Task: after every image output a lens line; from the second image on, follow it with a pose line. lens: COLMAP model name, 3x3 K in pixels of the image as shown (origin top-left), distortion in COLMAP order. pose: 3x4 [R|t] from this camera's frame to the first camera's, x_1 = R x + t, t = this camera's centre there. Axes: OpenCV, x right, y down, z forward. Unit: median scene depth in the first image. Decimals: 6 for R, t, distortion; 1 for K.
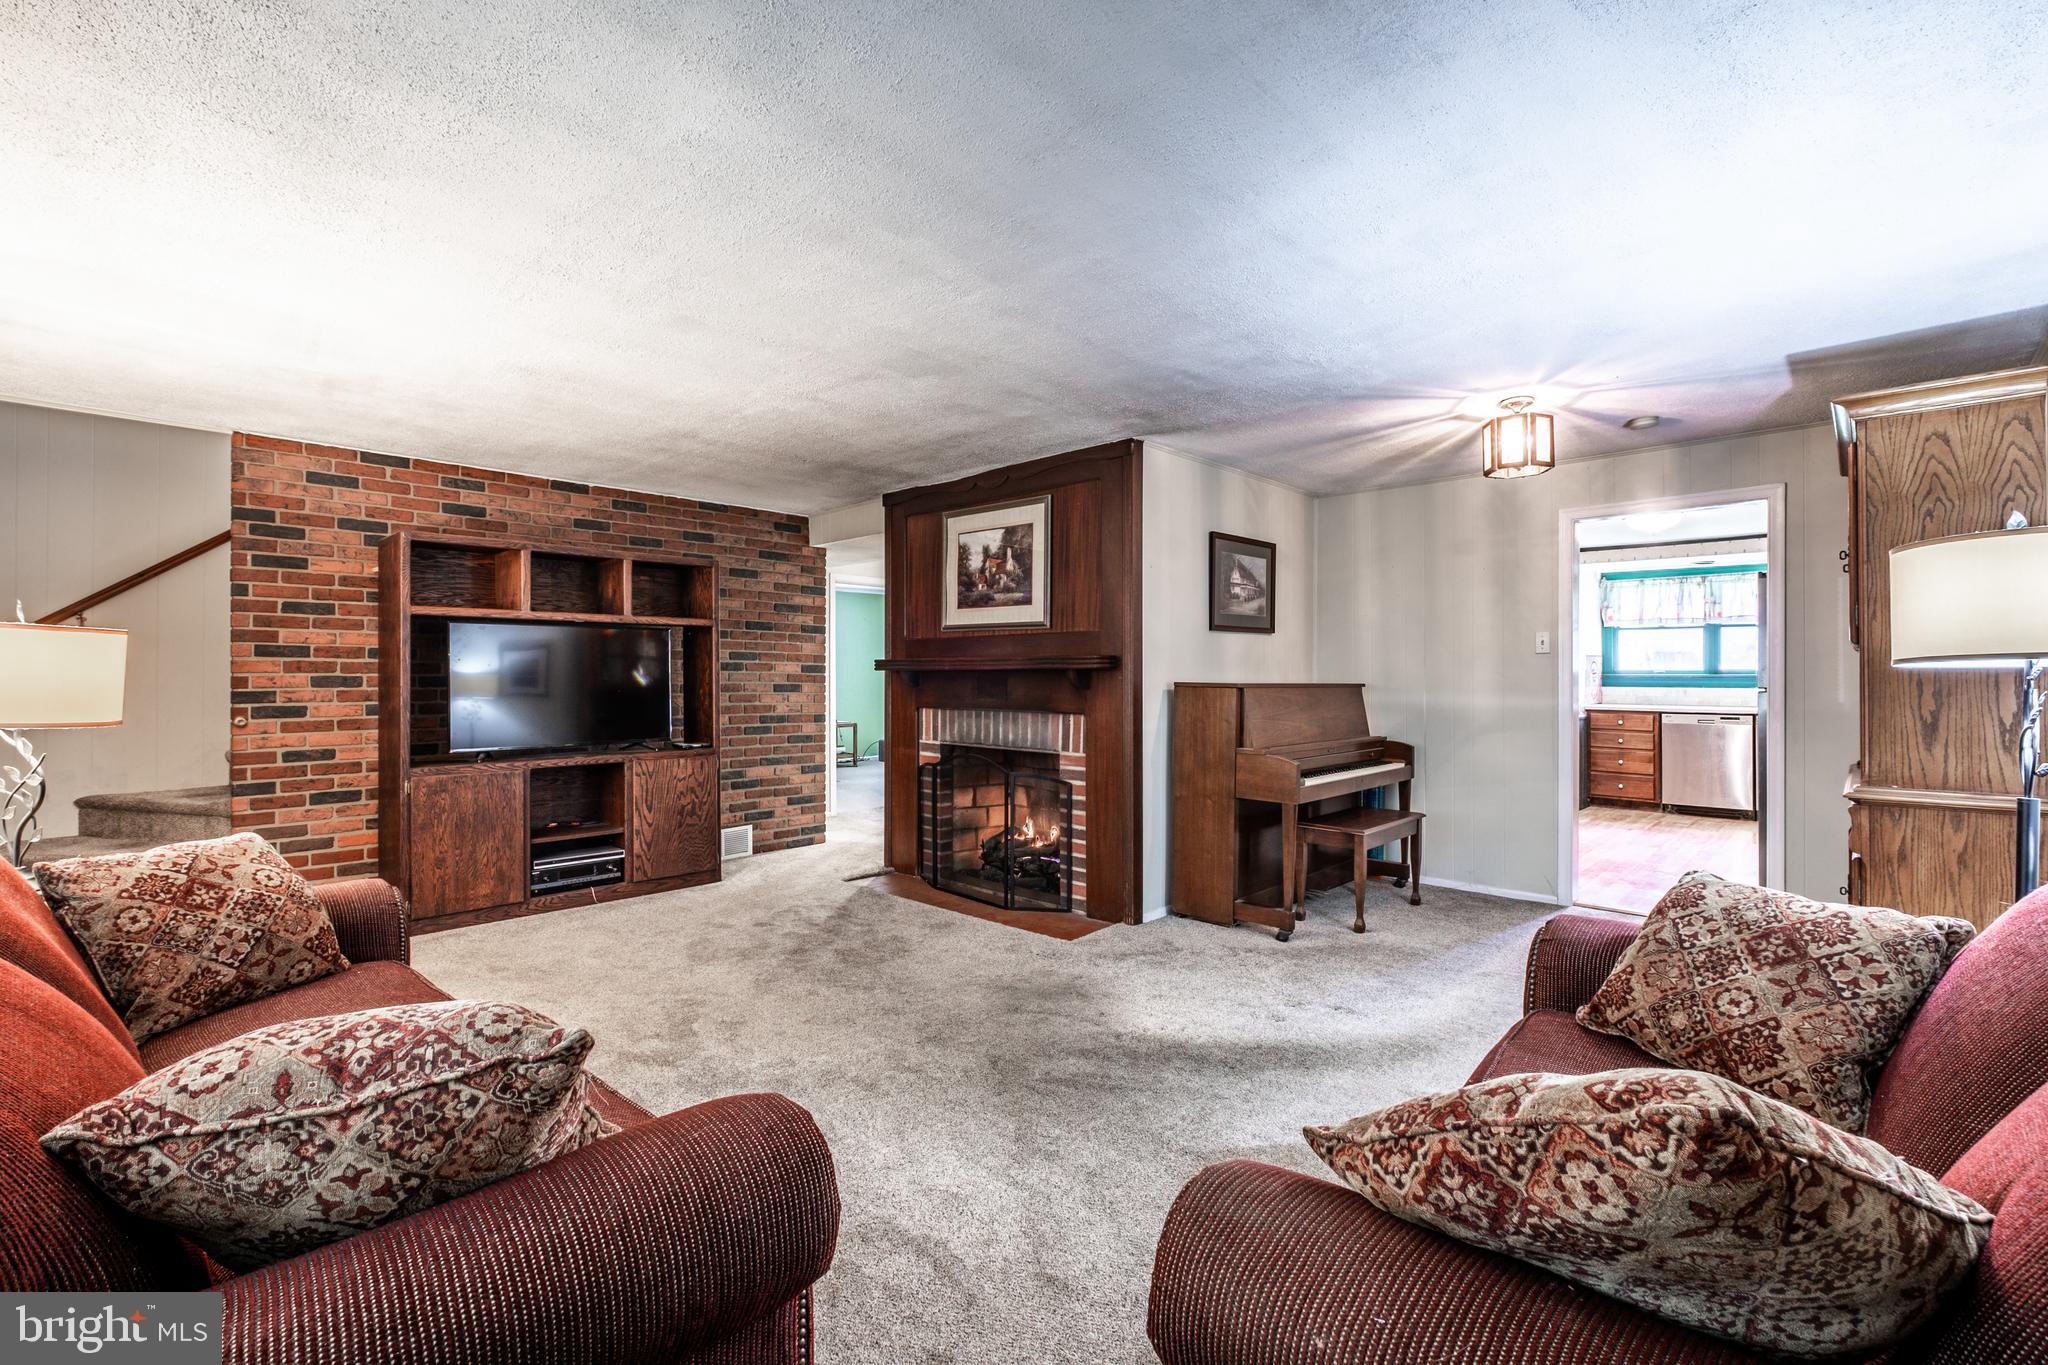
lens RADIAL K [[906.8, 0, 1019.7], [0, 906.8, 672.9], [0, 0, 1]] dist [-0.005269, 0.000509]
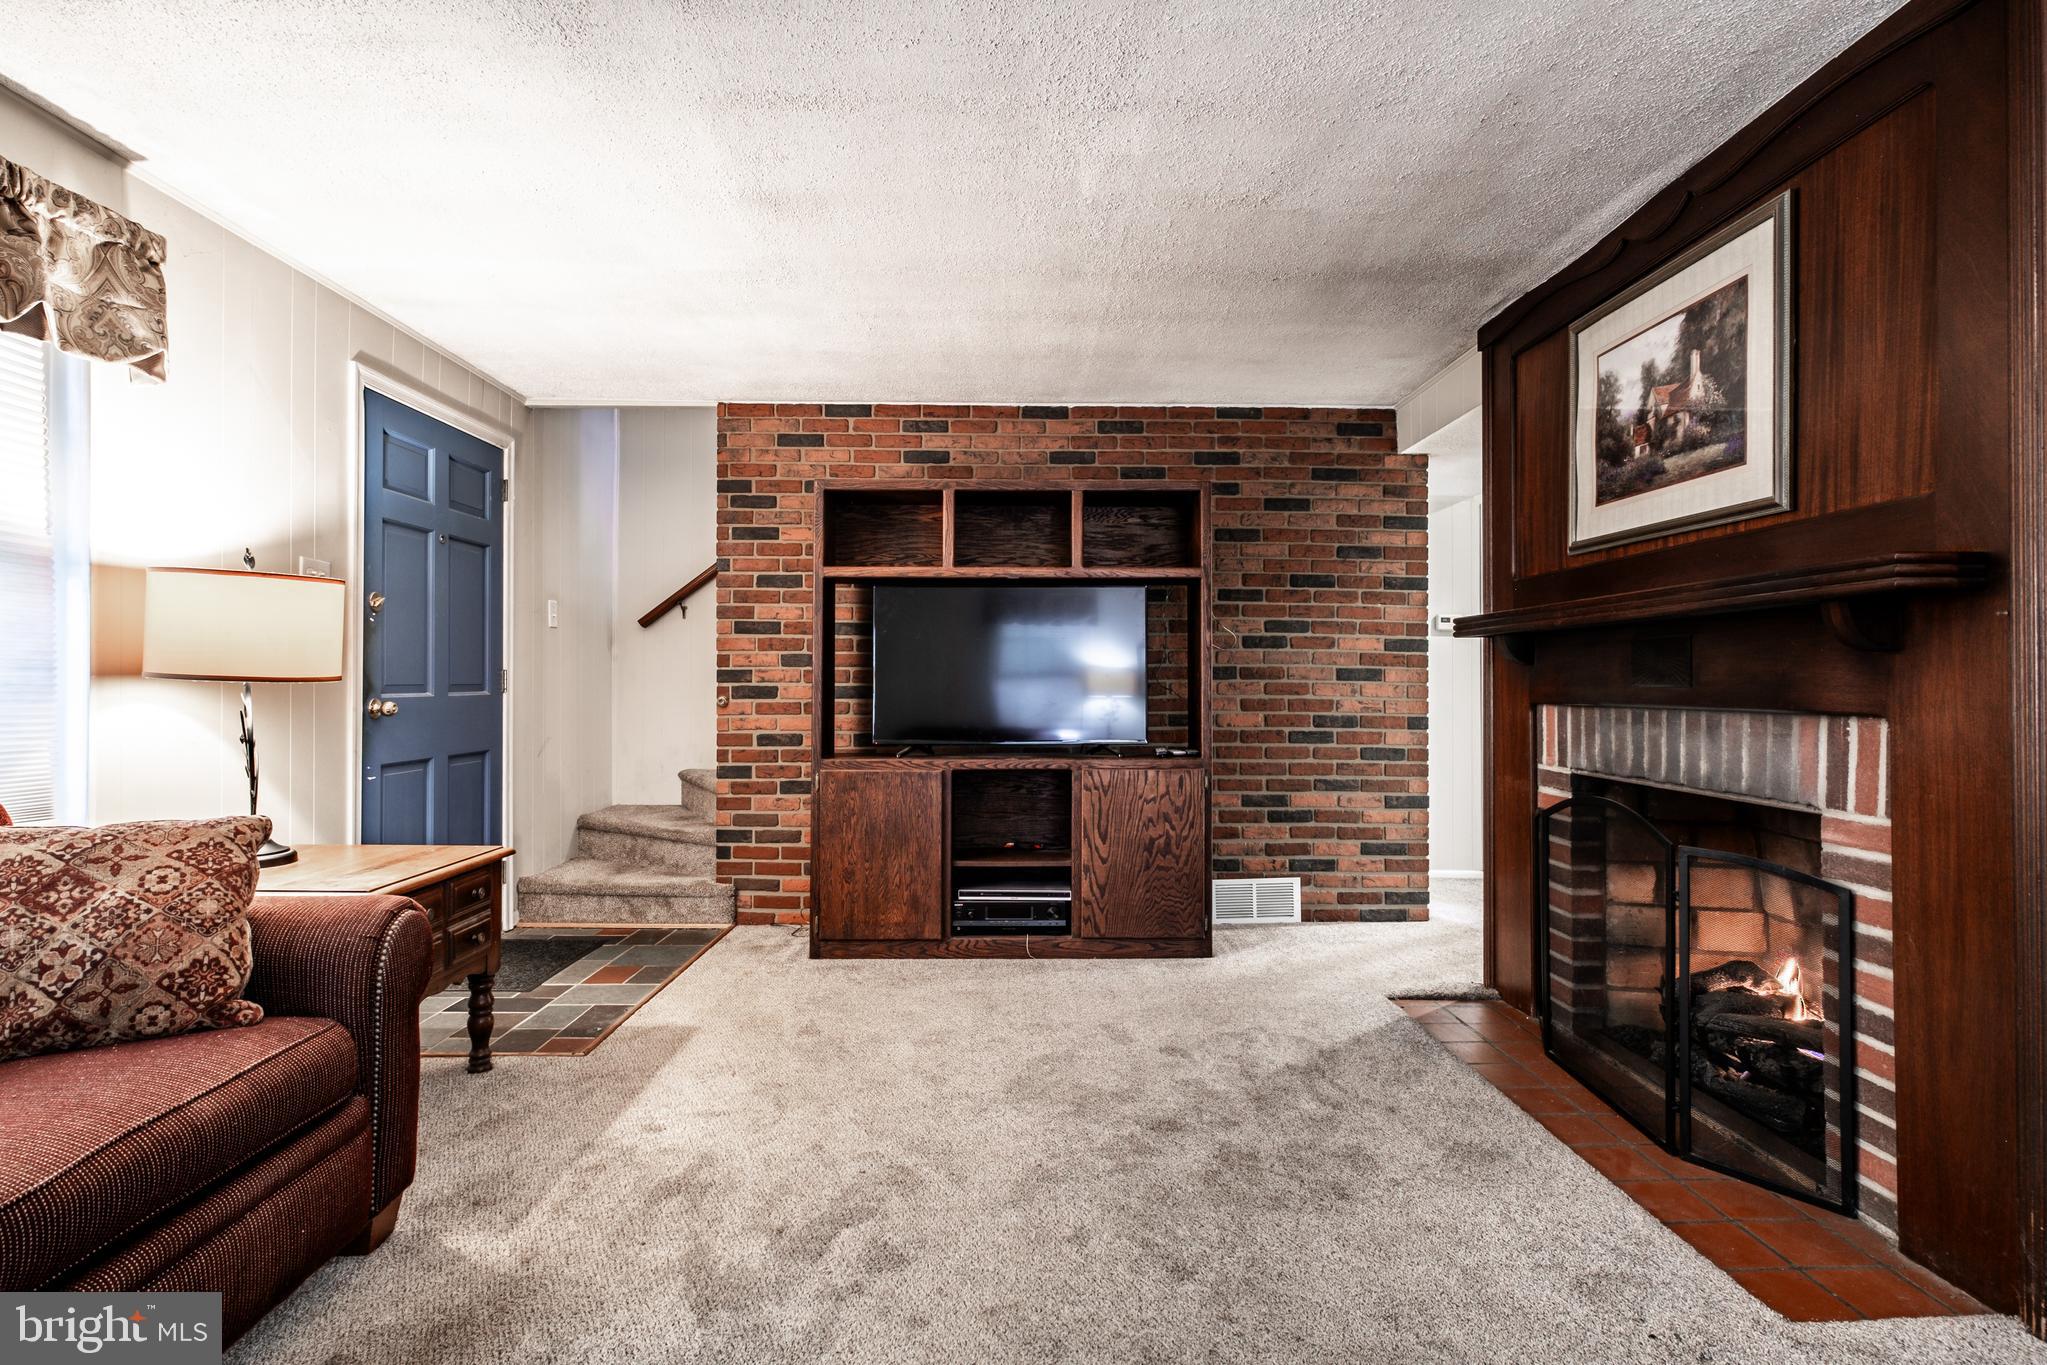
lens RADIAL K [[996.2, 0, 1028.9], [0, 996.2, 673.1], [0, 0, 1]] dist [-0.002752, 0.002416]
pose [[0.705411, -0.006410, -0.708769, 0.111657], [-0.001491, 0.999943, -0.010527, 0.031423], [0.708796, 0.008483, 0.705362, 0.434854]]
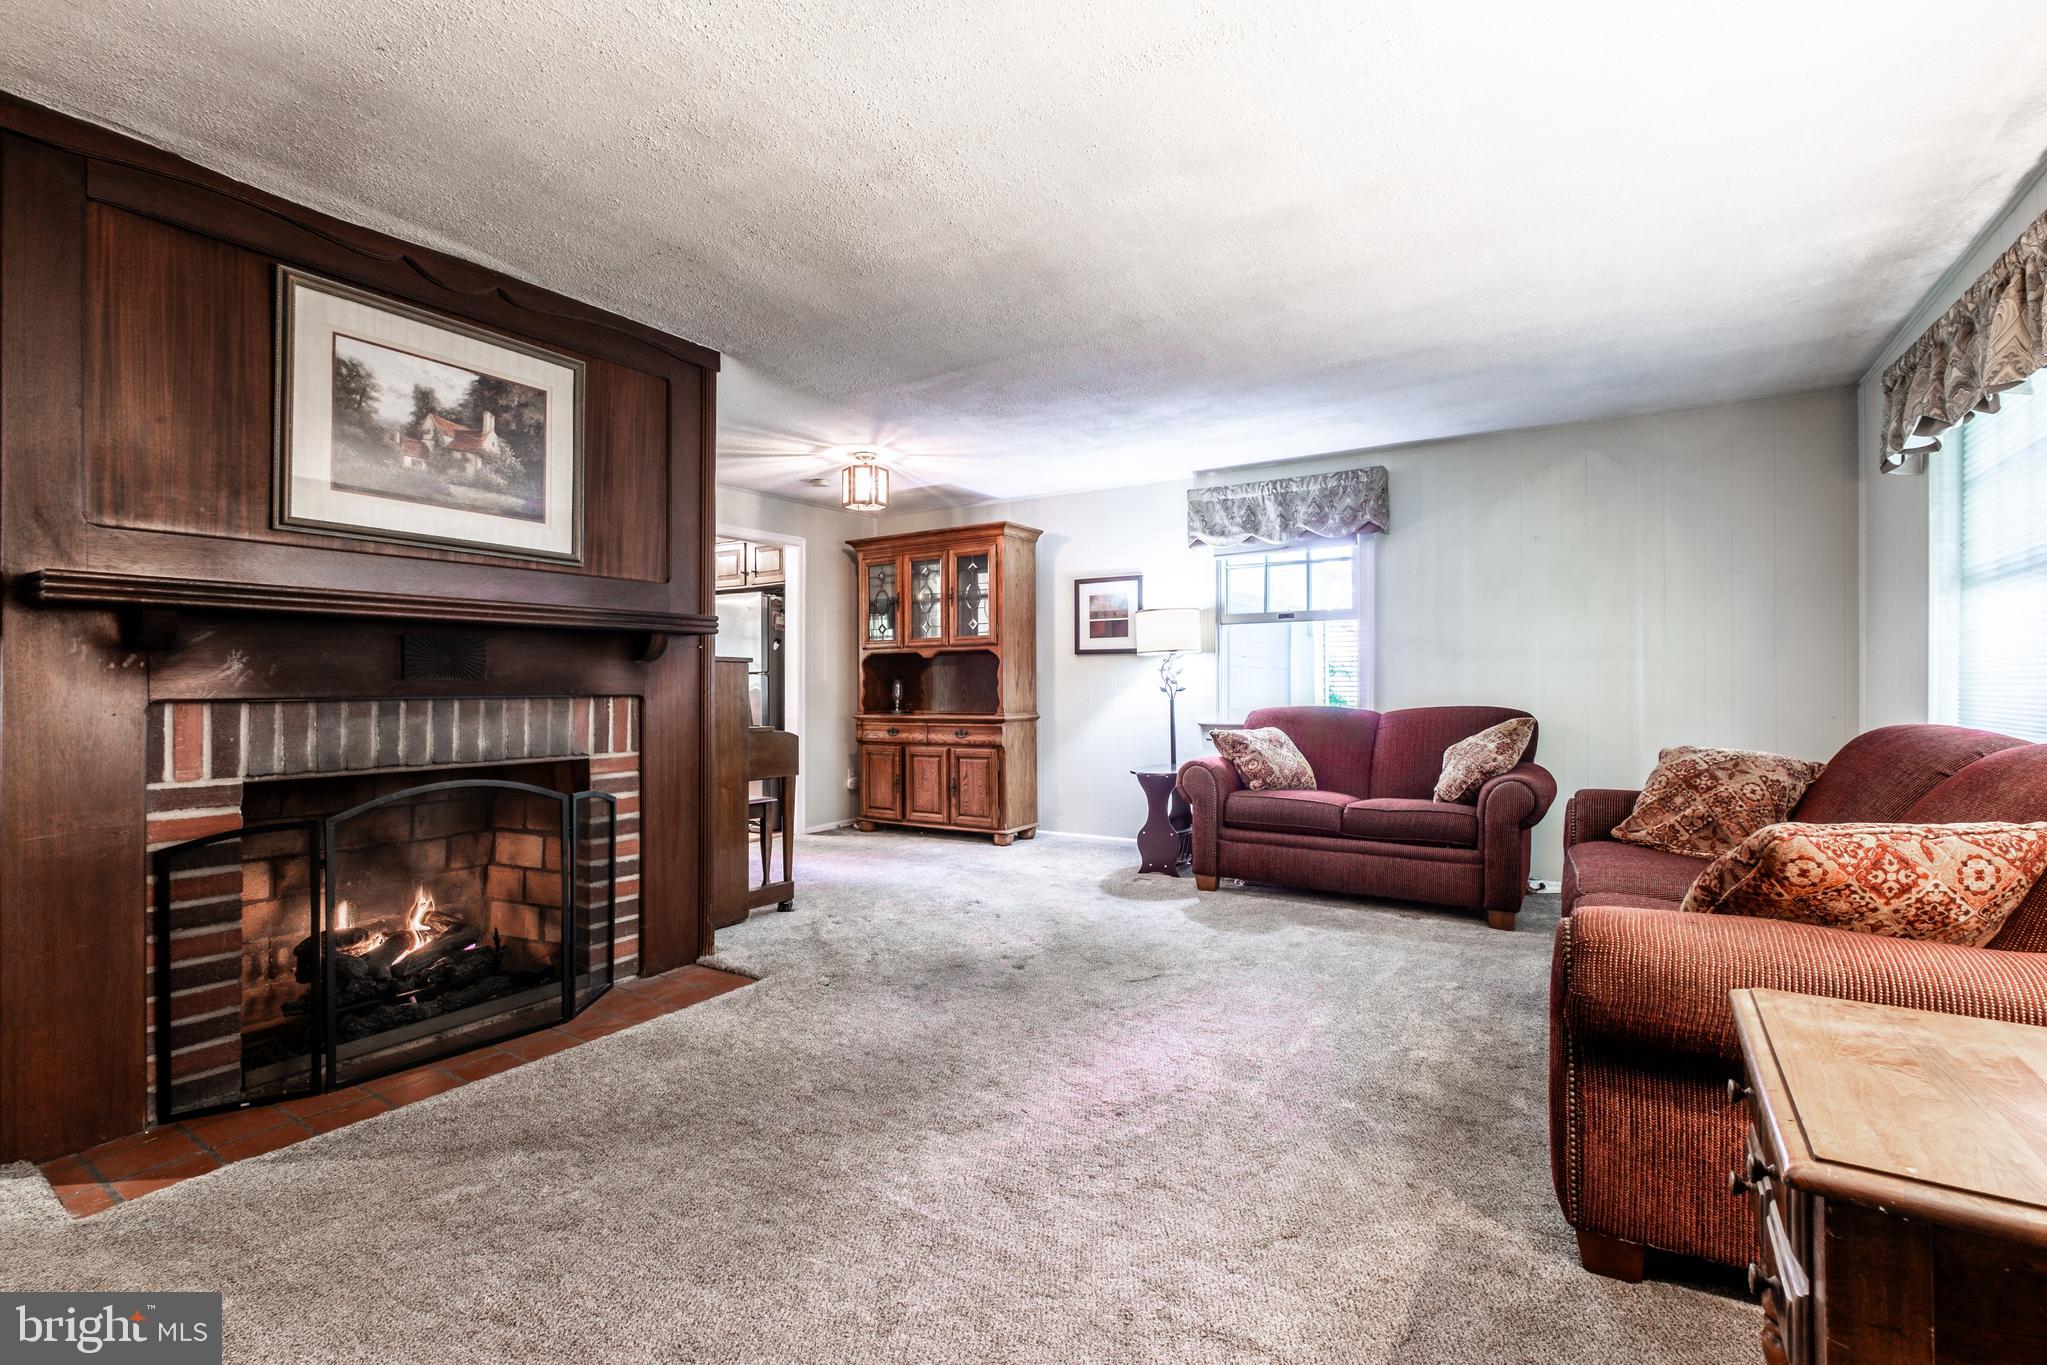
lens RADIAL K [[906.3, 0, 1043.7], [0, 906.3, 685.6], [0, 0, 1]] dist [-0.005269, 0.000509]
pose [[-0.192139, -0.001537, 0.981367, -0.676246], [0.002068, 0.999996, 0.001972, 0.035819], [-0.981366, 0.002409, -0.192135, 0.809289]]
